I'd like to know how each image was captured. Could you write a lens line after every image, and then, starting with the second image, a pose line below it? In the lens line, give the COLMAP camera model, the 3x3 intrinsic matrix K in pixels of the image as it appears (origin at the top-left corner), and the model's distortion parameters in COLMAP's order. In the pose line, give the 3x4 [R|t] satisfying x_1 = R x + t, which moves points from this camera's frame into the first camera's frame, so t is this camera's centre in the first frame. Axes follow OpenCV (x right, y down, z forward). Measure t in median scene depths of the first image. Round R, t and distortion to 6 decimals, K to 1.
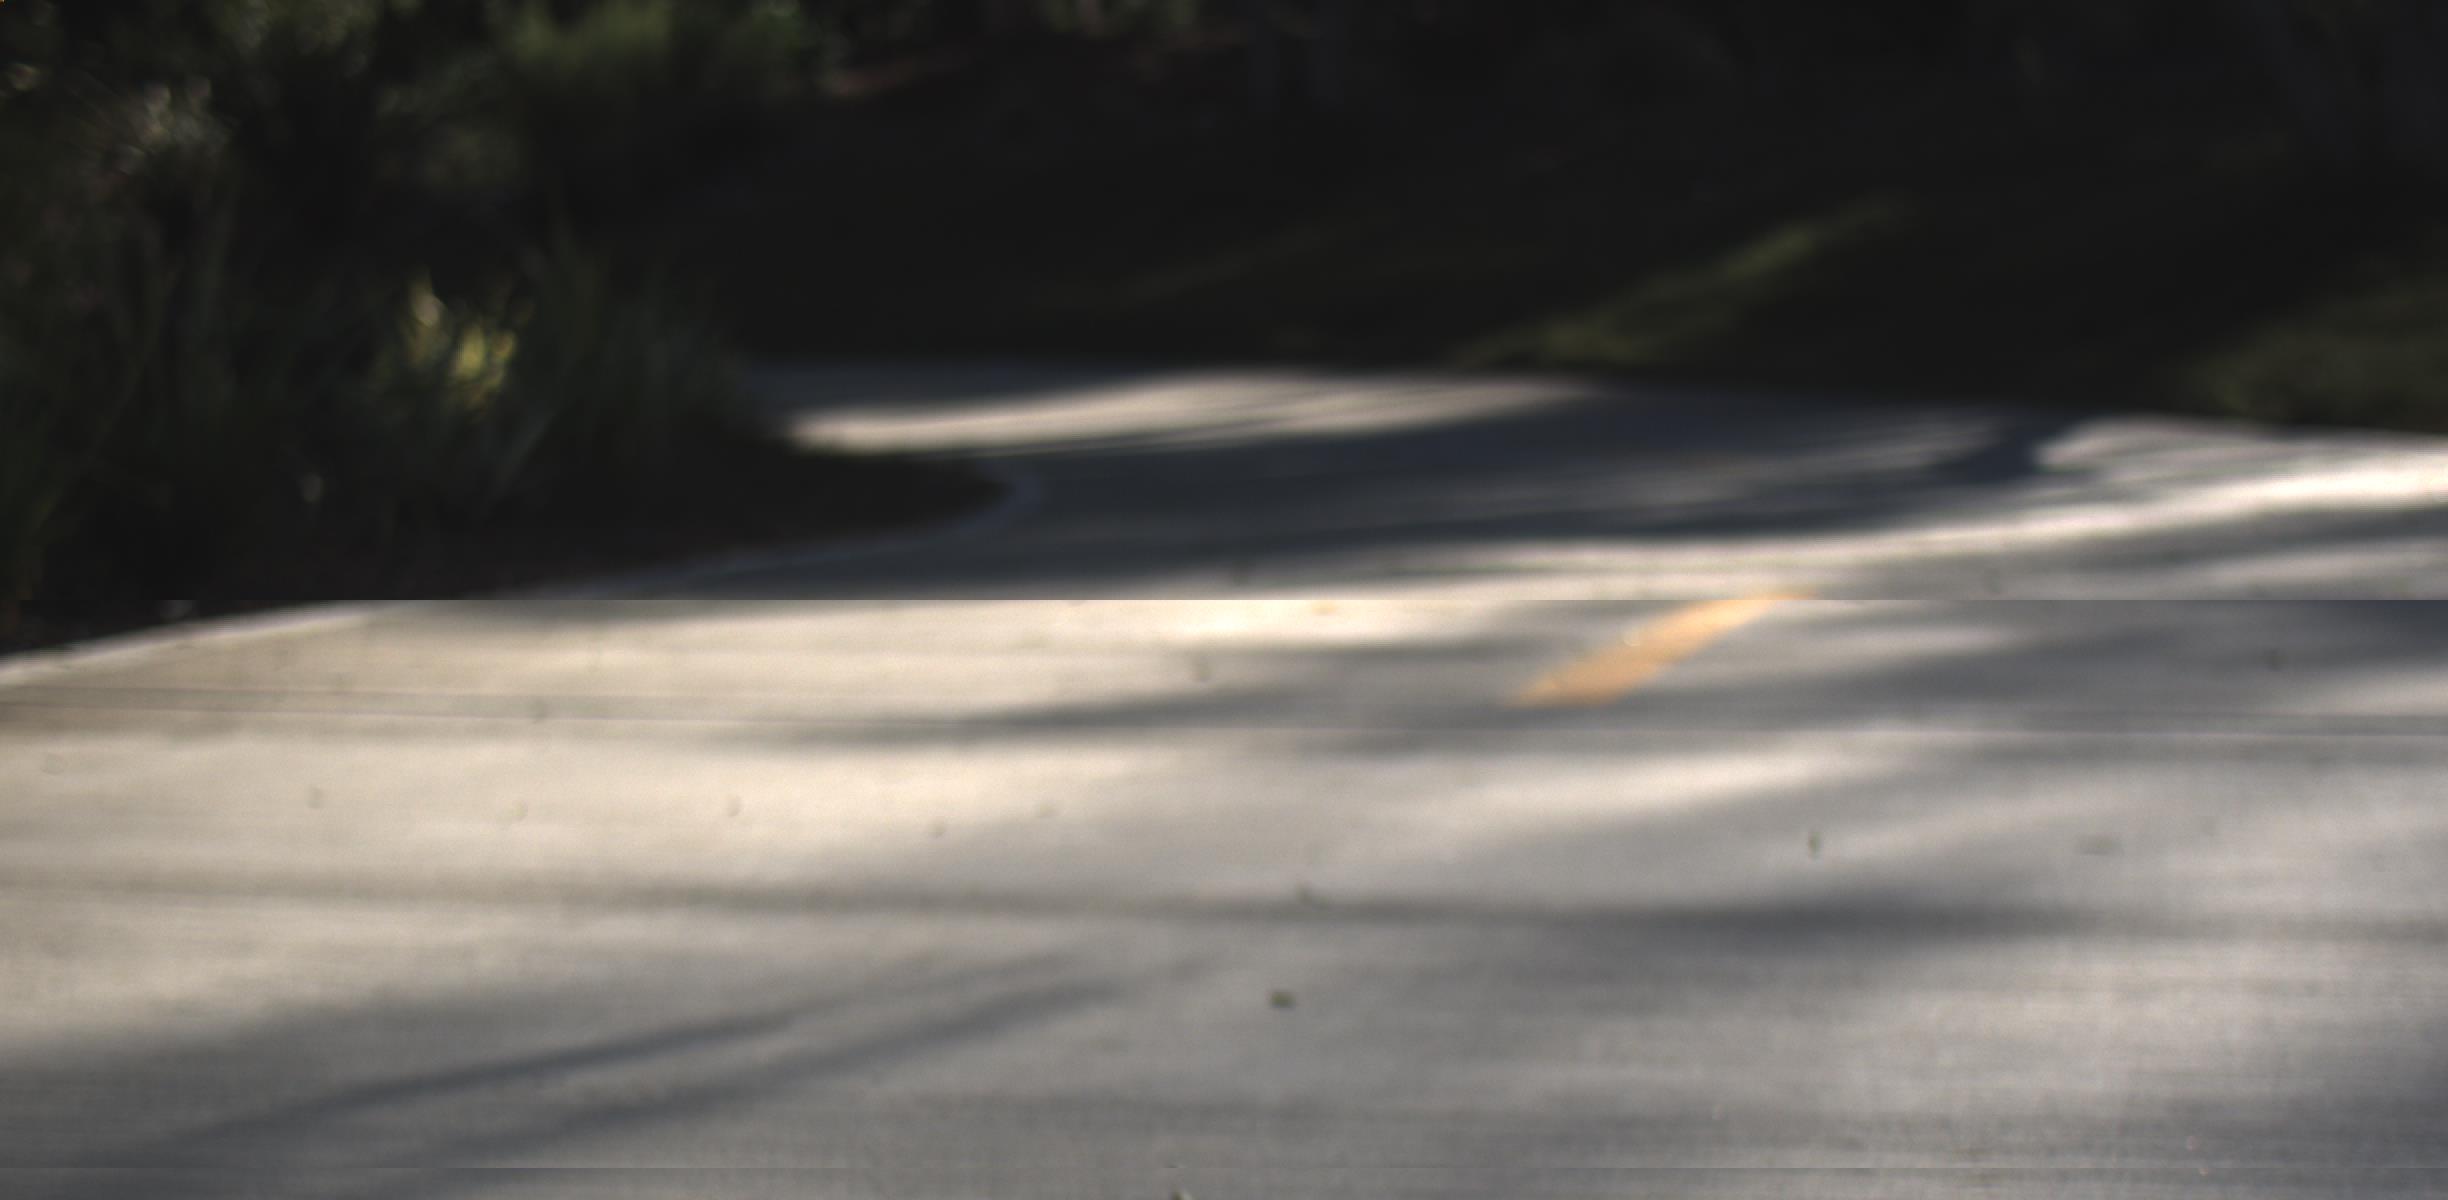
lens RADIAL K [[4971.4, 0, 1214.0], [0, 4971.4, 602.5], [0, 0, 1]] dist [0.026303, 0.000000]
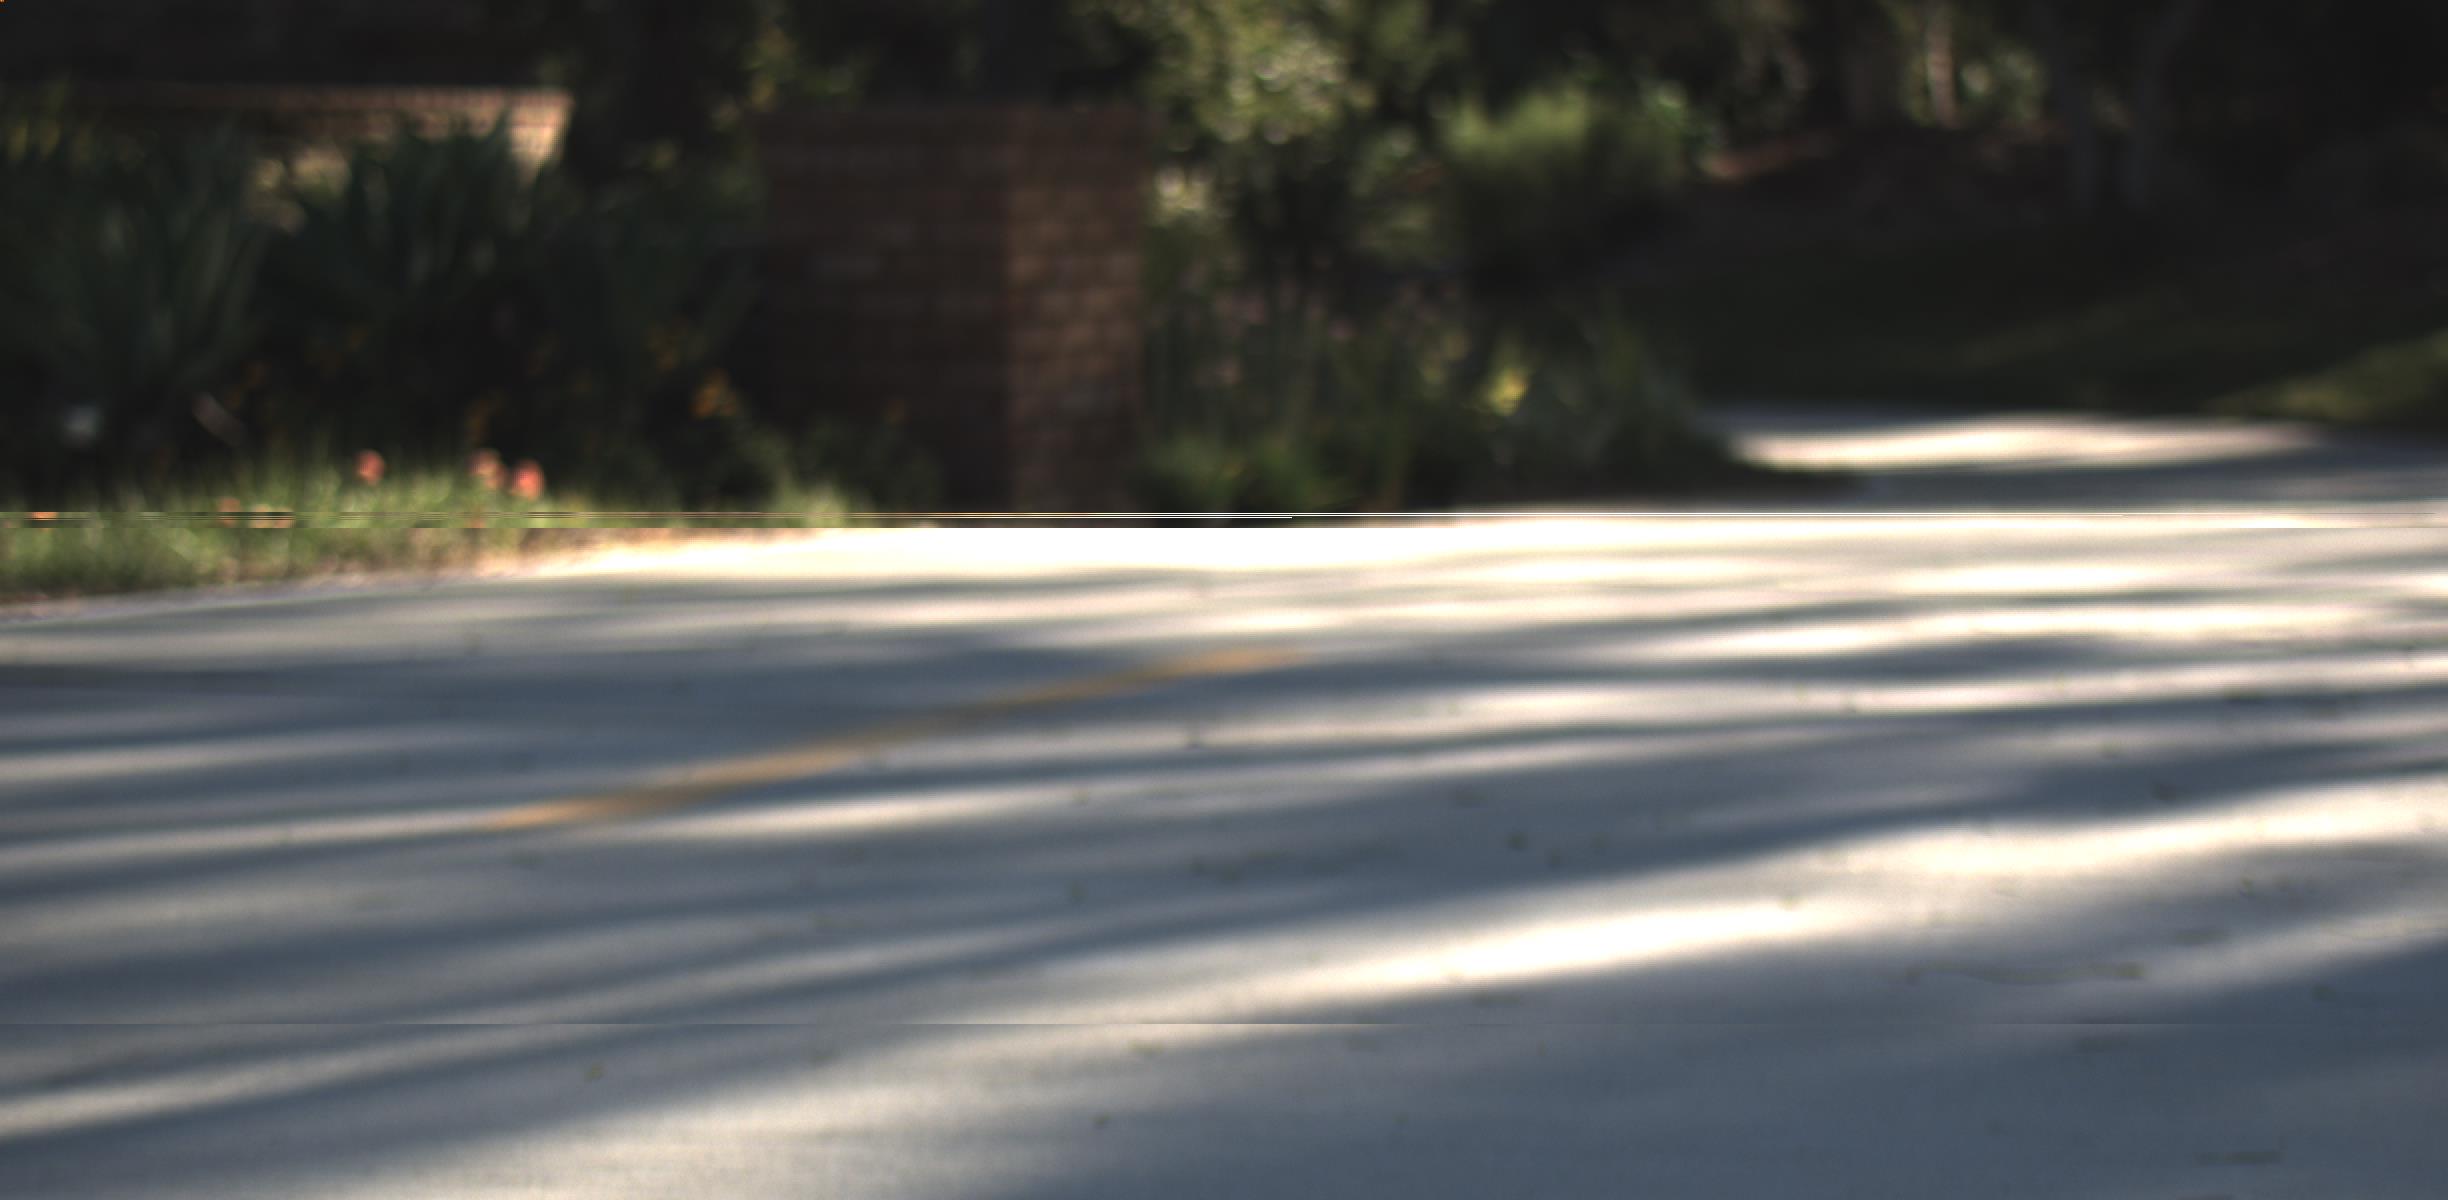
lens RADIAL K [[4971.4, 0, 1229.7], [0, 4971.4, 617.3], [0, 0, 1]] dist [0.026303, 0.000000]
pose [[0.986045, 0.027232, -0.164235, 0.008733], [-0.028549, 0.999576, -0.005661, 0.017902], [0.164011, 0.010271, 0.986405, -0.299156]]
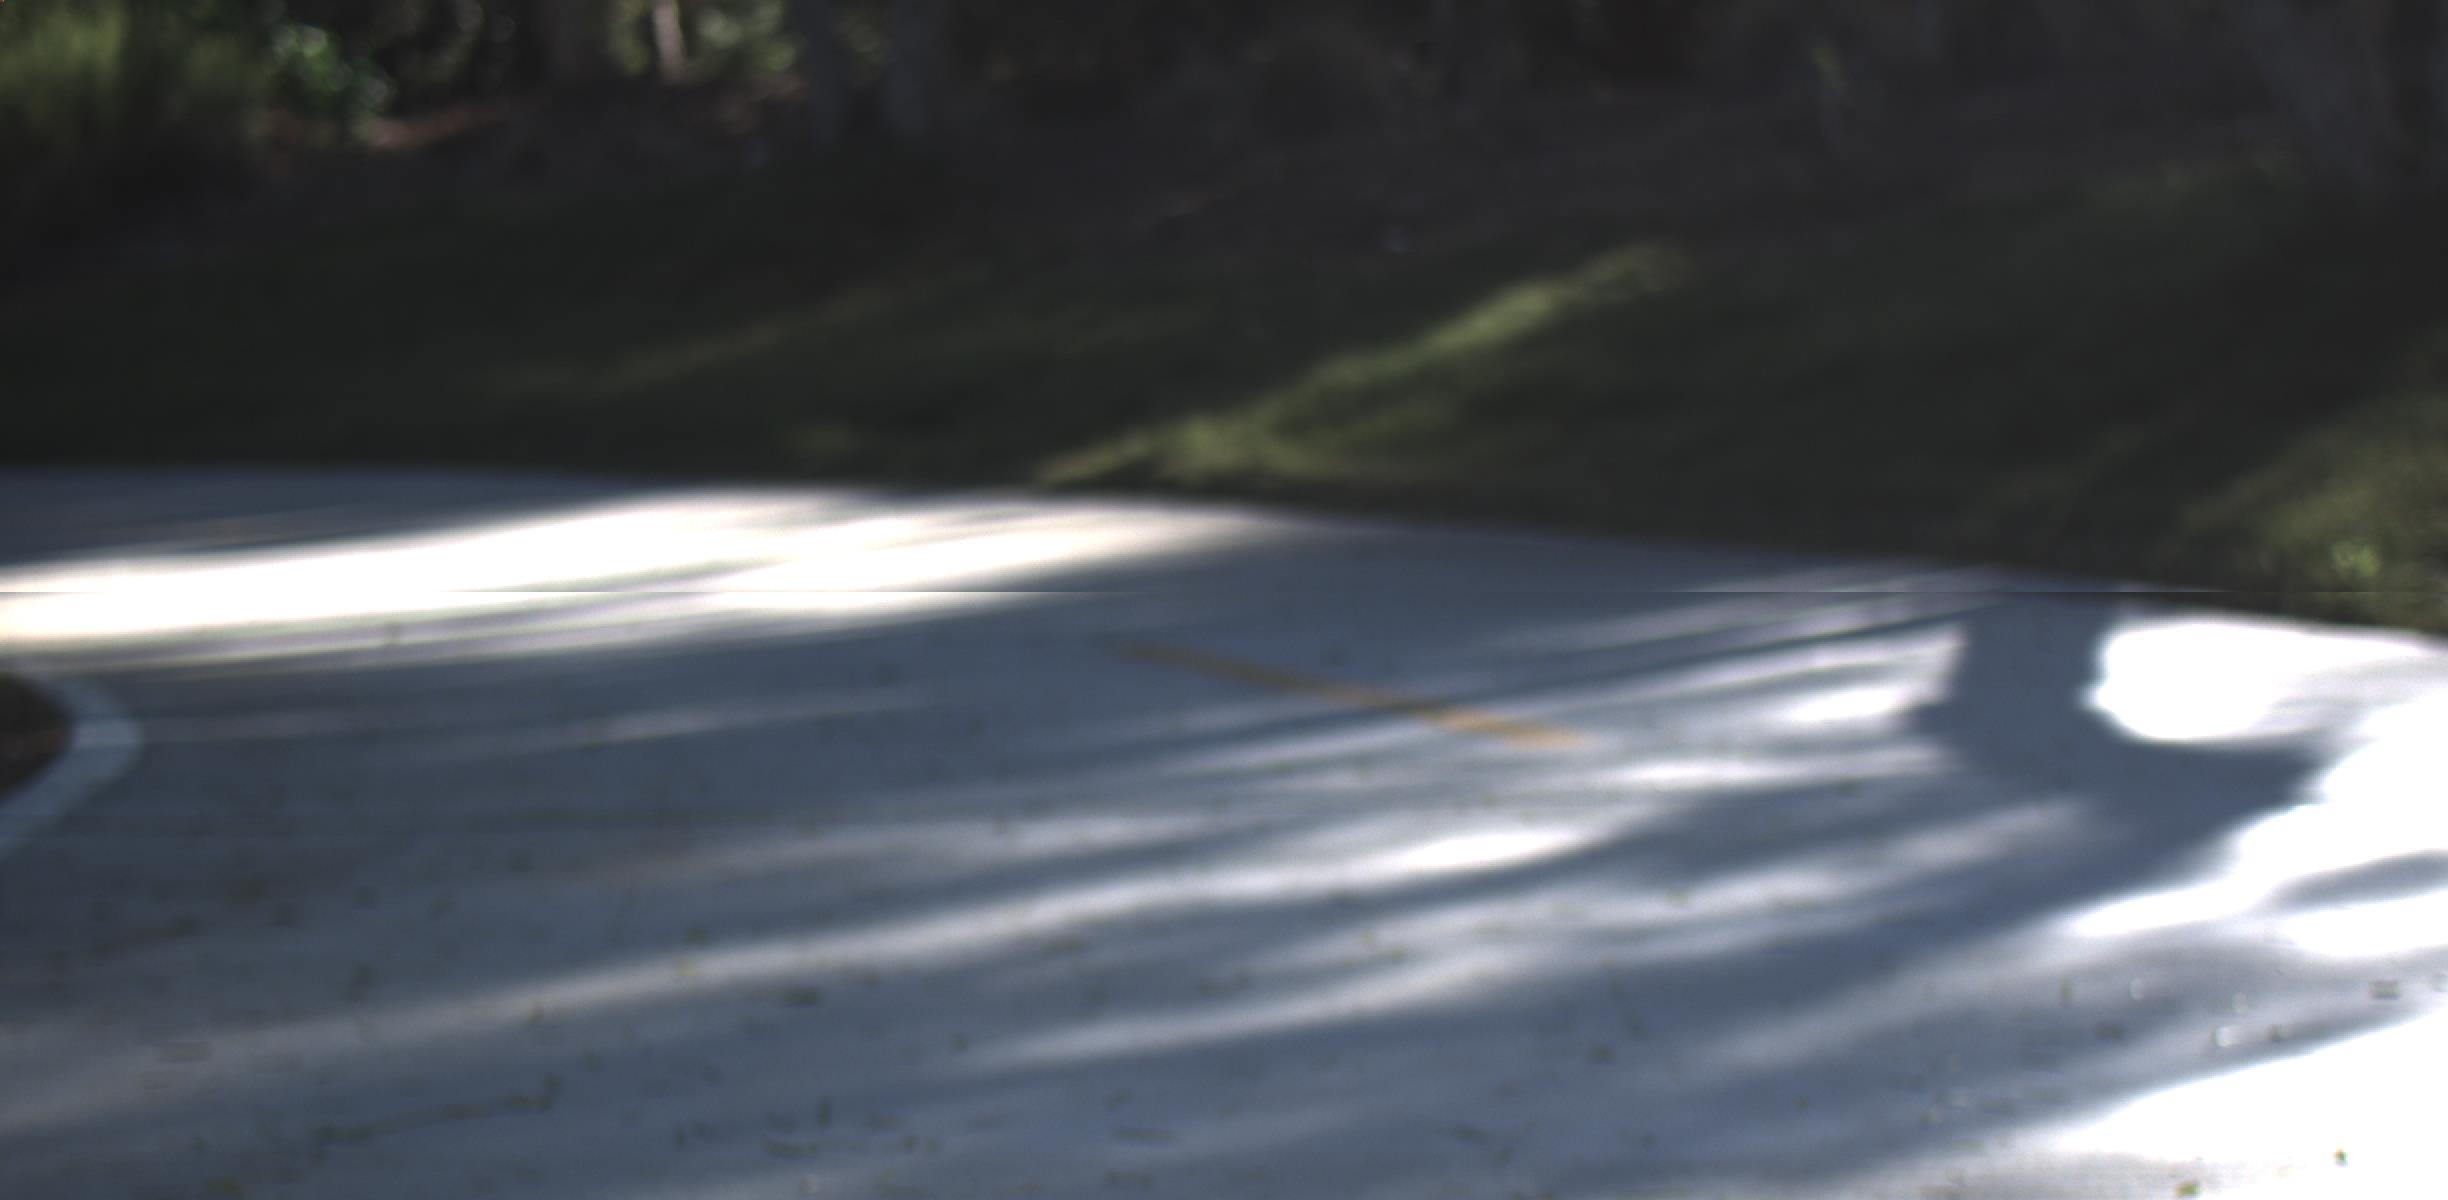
lens RADIAL K [[4971.4, 0, 1235.5], [0, 4971.4, 601.4], [0, 0, 1]] dist [0.026303, 0.000000]
pose [[0.997317, 0.000359, 0.073207, 0.021957], [0.000920, 0.999848, -0.017434, -0.017349], [-0.073202, 0.017455, 0.997164, 0.284267]]
